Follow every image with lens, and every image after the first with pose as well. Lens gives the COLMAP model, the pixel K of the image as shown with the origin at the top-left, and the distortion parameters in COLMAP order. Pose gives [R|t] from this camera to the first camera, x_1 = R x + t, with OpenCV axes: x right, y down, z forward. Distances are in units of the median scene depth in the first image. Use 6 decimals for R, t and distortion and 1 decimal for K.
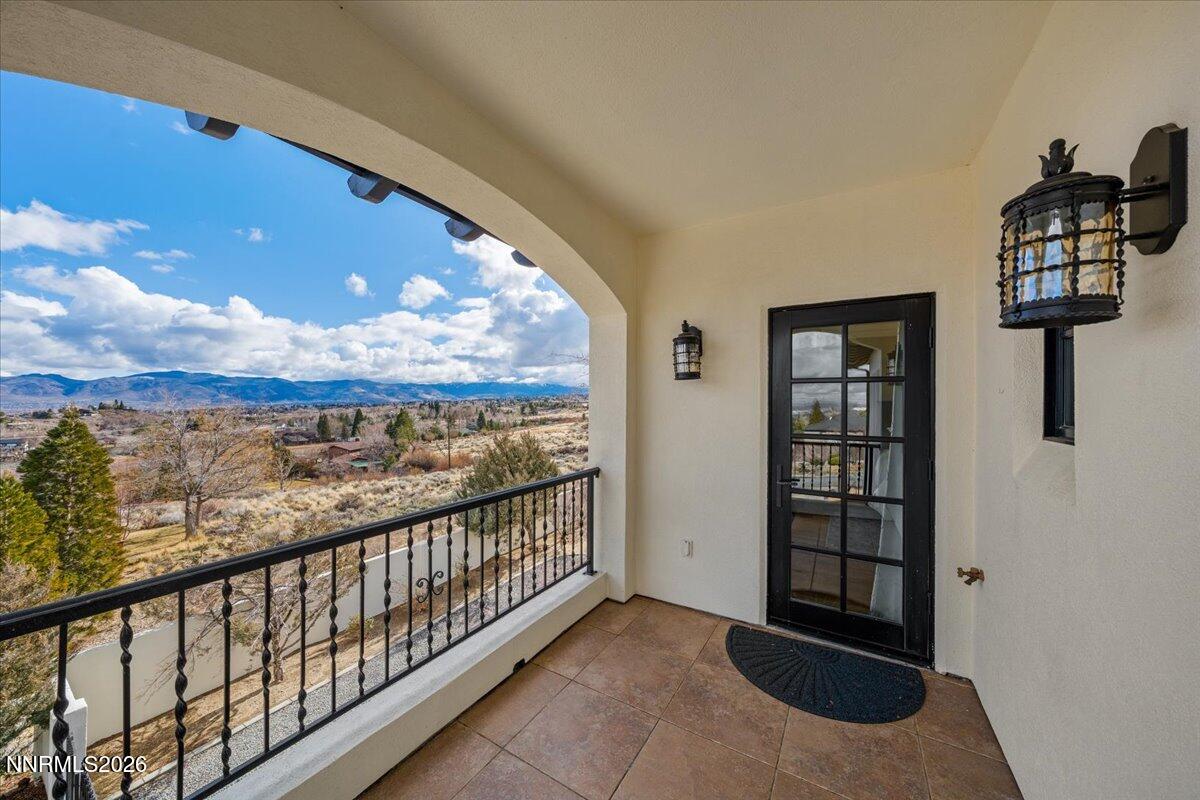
lens RADIAL K [[409.8, 0, 595.5], [0, 409.8, 397.8], [0, 0, 1]] dist [0.005832, 0.000045]
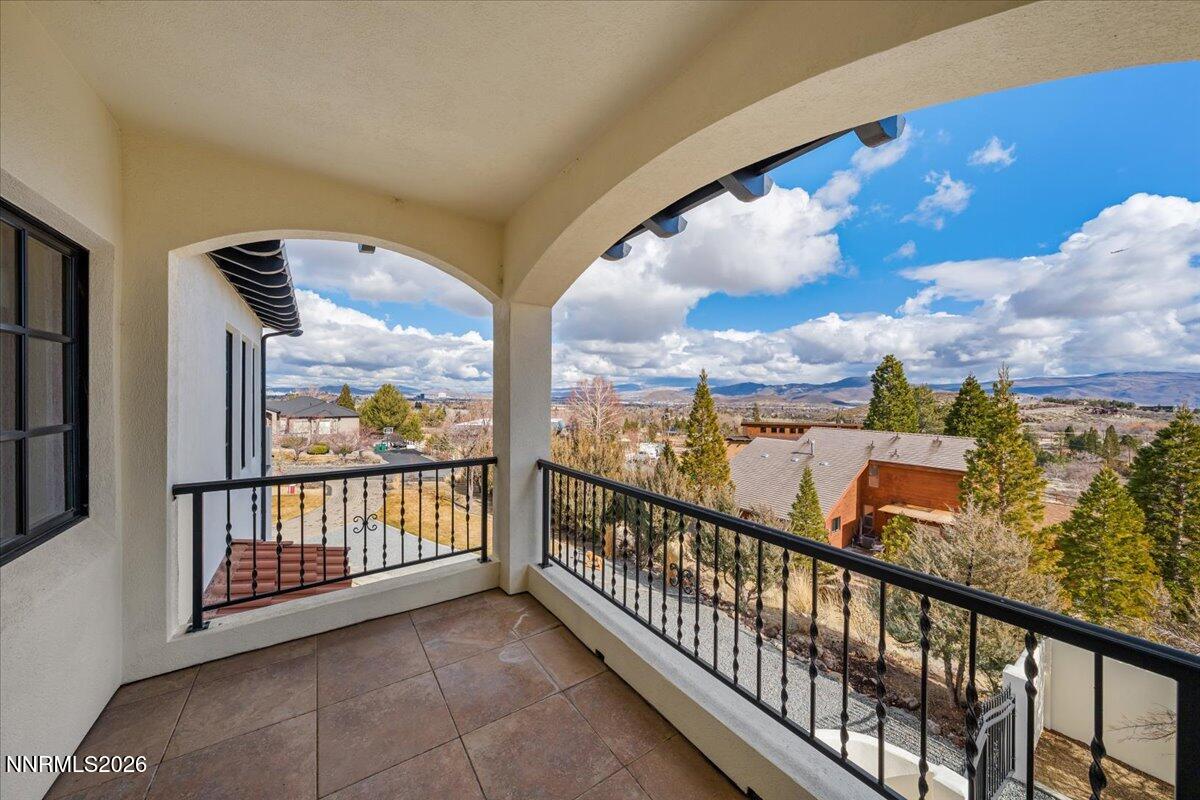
lens RADIAL K [[409.8, 0, 595.5], [0, 409.8, 397.8], [0, 0, 1]] dist [0.005832, 0.000045]
pose [[-0.375064, 0.003808, -0.926991, 0.150085], [-0.003420, 0.999979, 0.005491, 0.003696], [0.926993, 0.005229, -0.375043, 0.287696]]
